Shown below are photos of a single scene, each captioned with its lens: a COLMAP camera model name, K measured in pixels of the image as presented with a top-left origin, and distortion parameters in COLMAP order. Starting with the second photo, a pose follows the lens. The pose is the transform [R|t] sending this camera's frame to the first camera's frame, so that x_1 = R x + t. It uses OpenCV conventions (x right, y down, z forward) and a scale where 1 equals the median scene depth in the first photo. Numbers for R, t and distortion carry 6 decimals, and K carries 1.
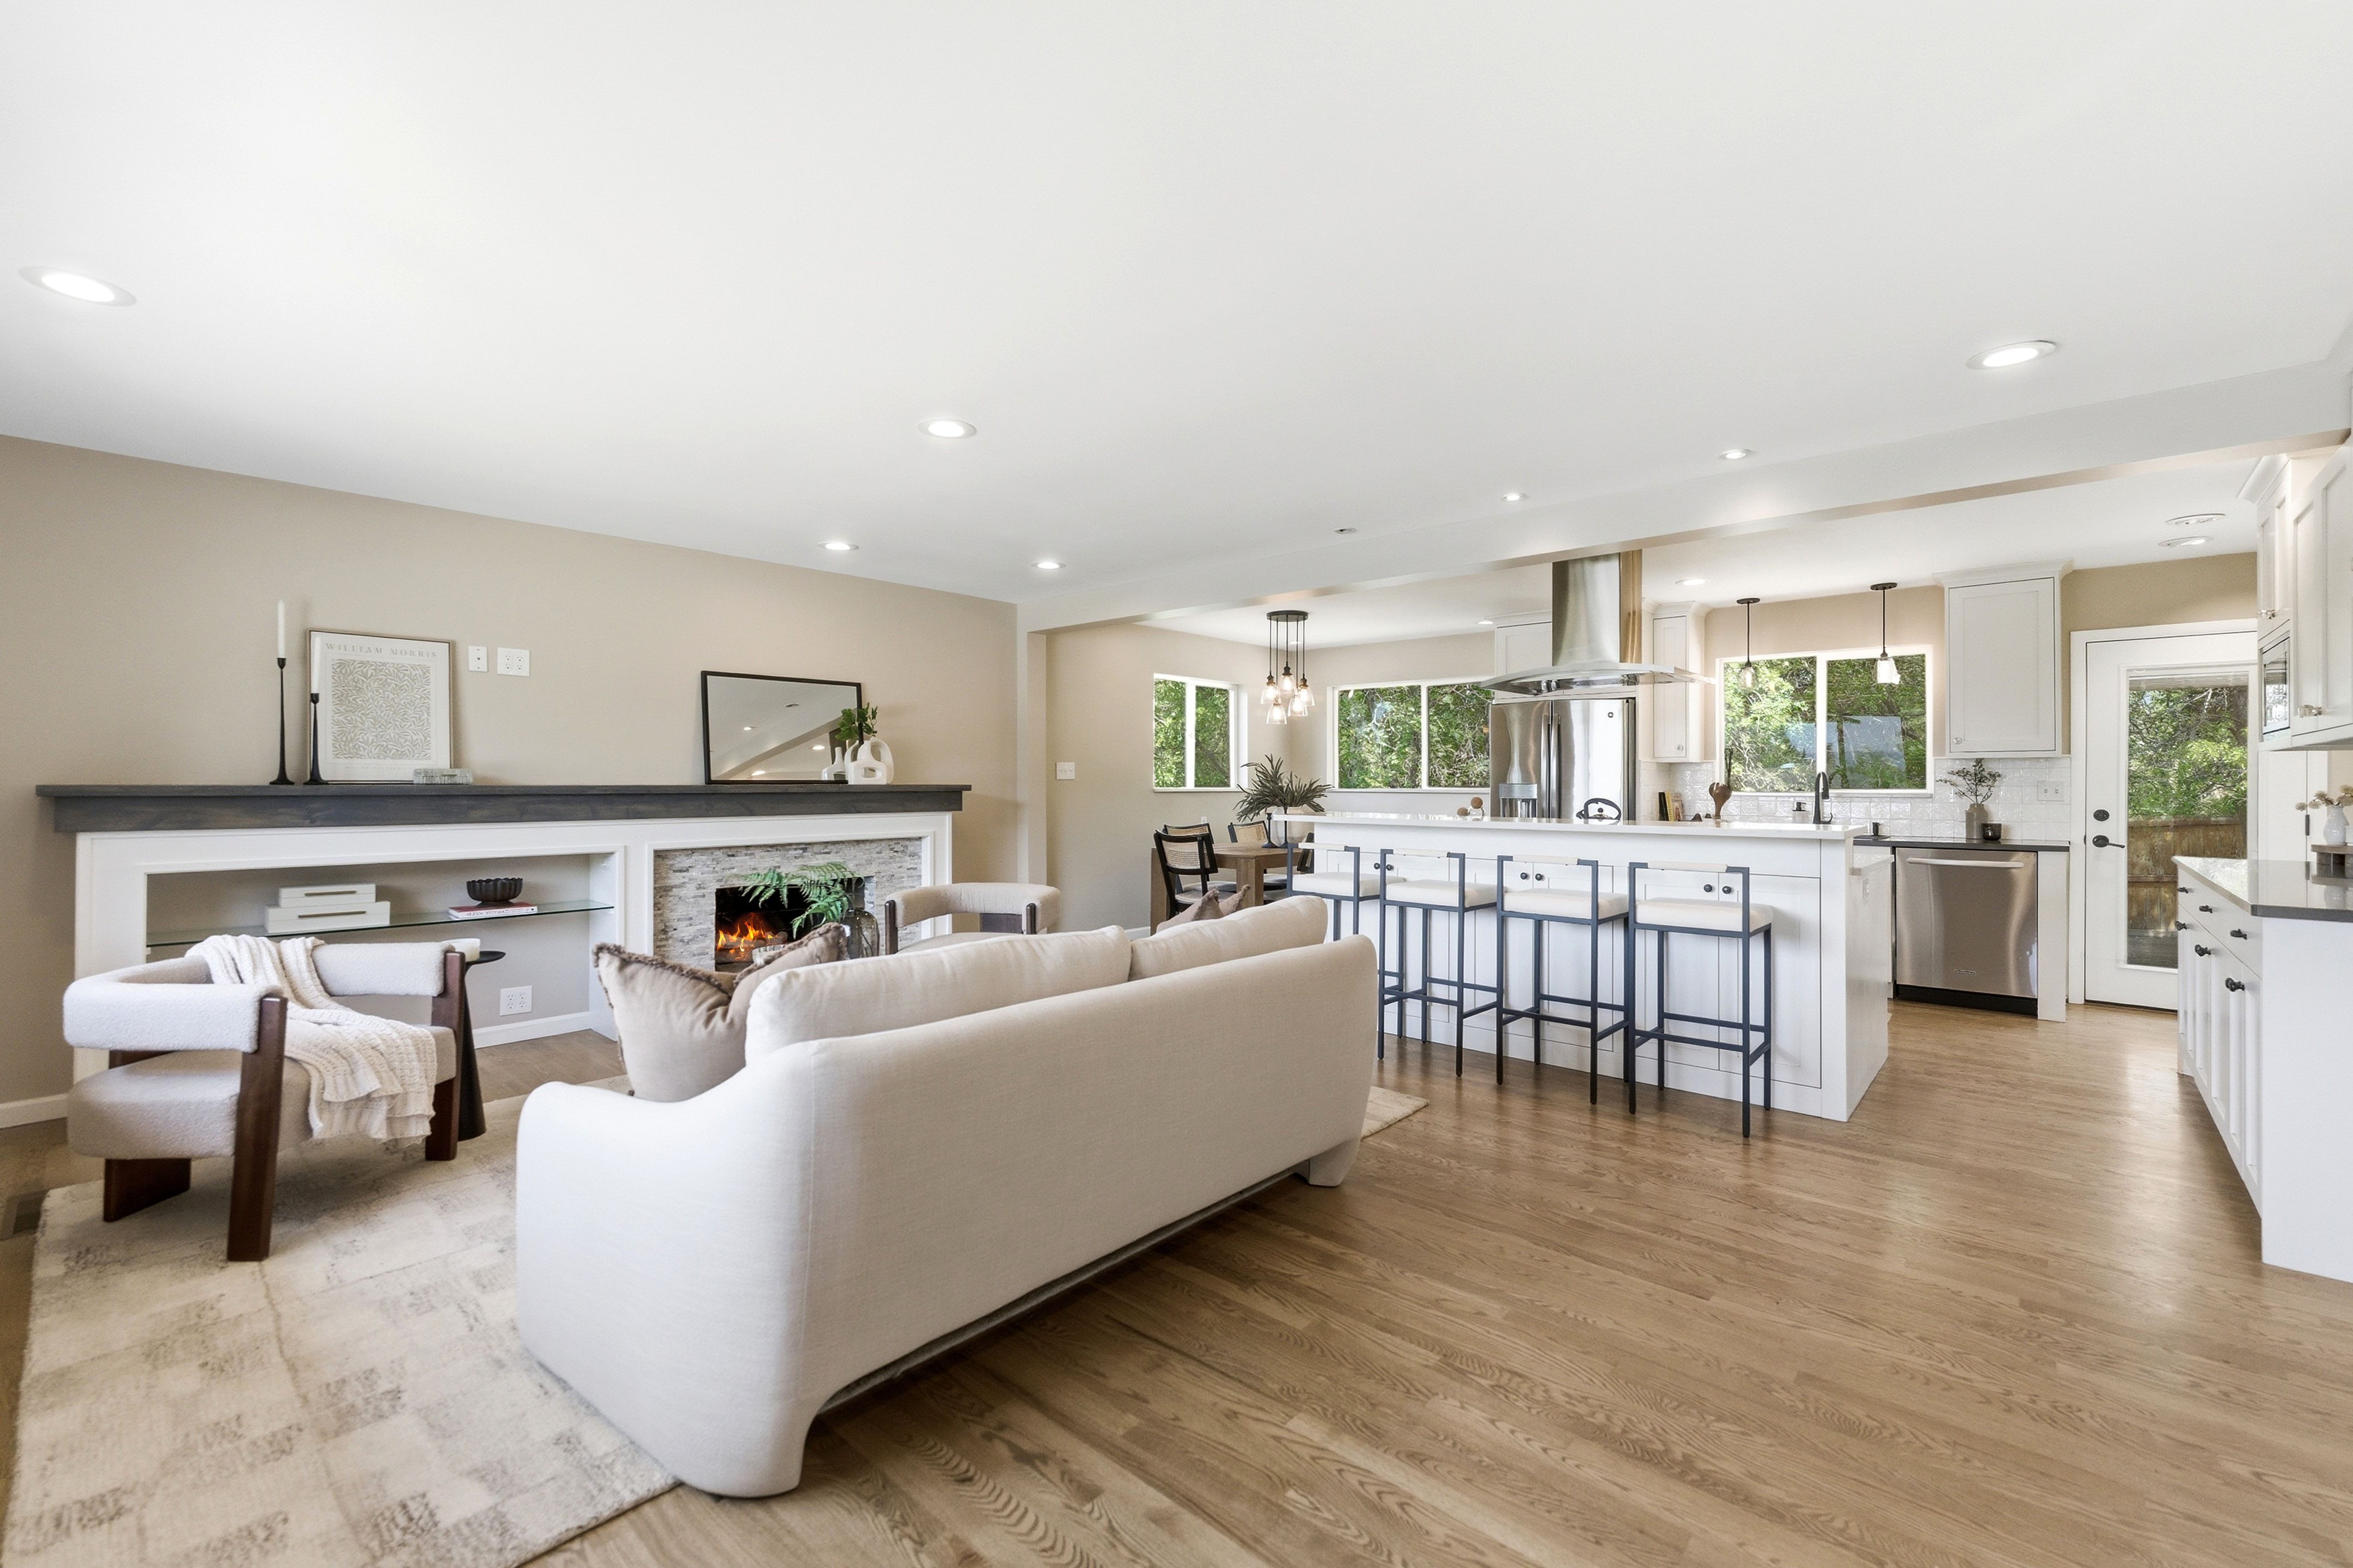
lens RADIAL K [[964.4, 0, 1185.7], [0, 964.4, 781.7], [0, 0, 1]] dist [-0.001096, -0.000228]
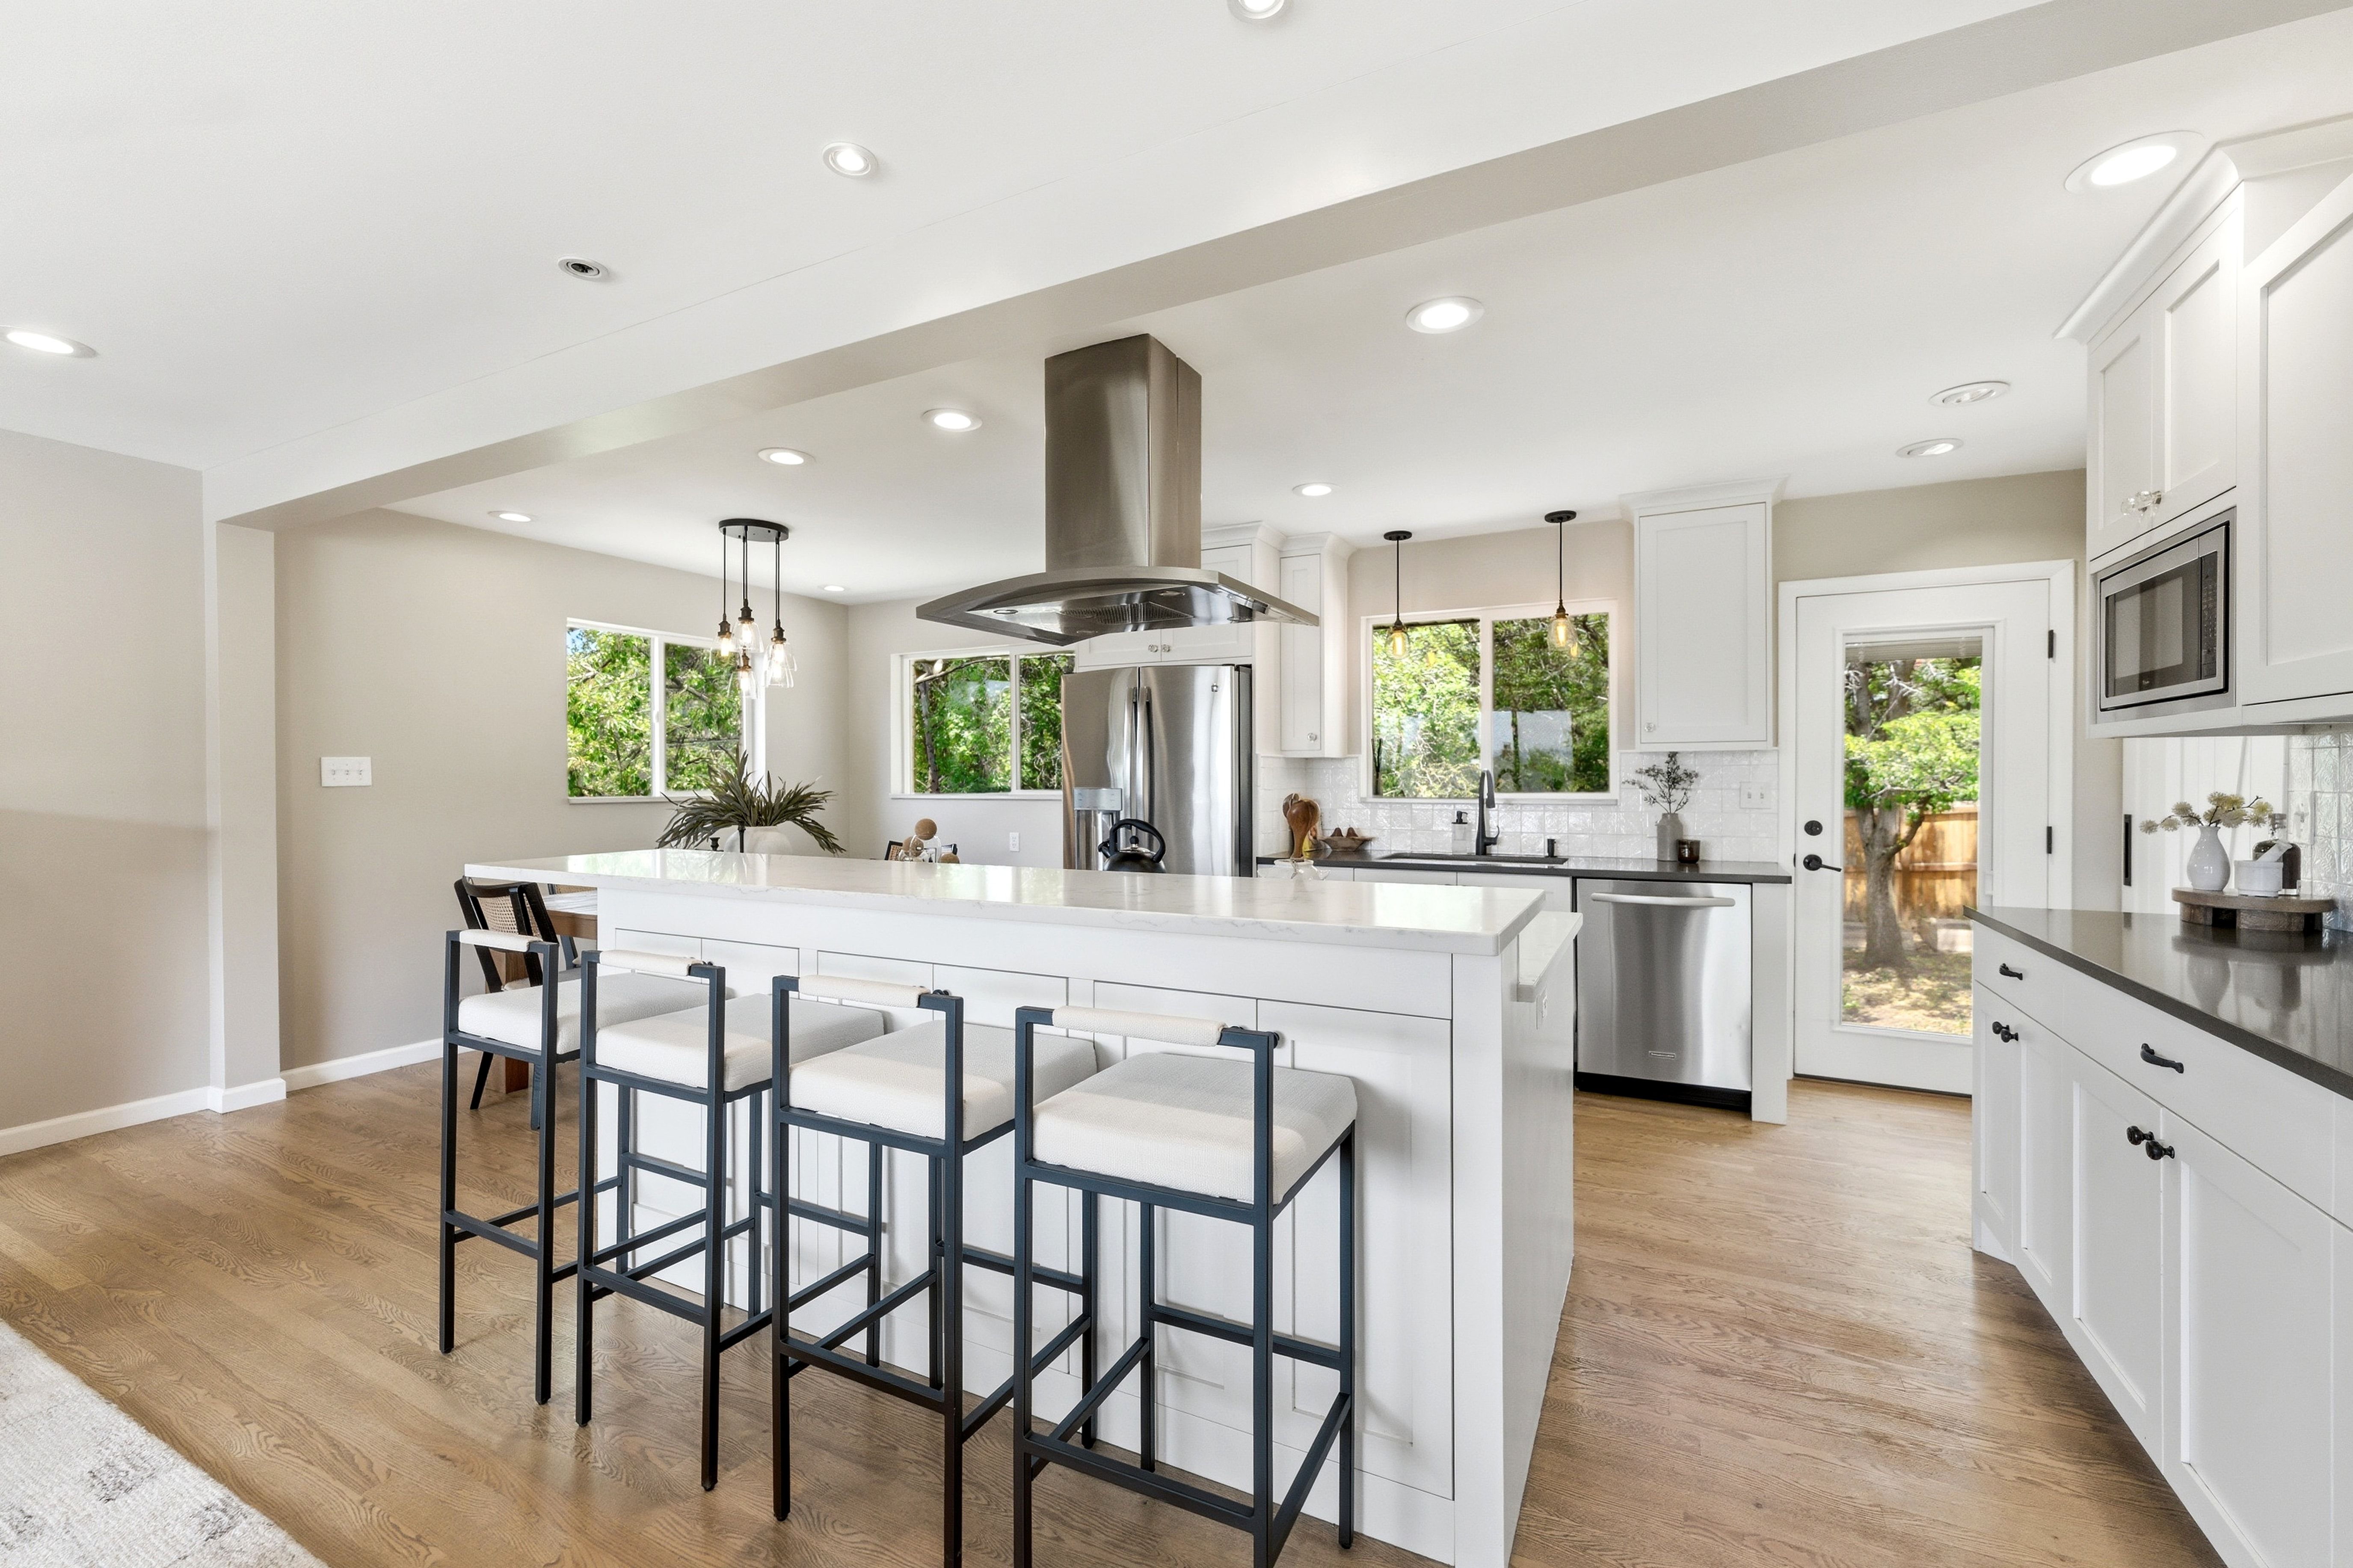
lens RADIAL K [[964.5, 0, 1173.6], [0, 964.5, 791.4], [0, 0, 1]] dist [-0.001096, -0.000228]
pose [[0.968070, -0.008055, 0.250550, 0.269843], [0.004745, 0.999893, 0.013811, -0.006032], [-0.250634, -0.012181, 0.968005, 0.384355]]
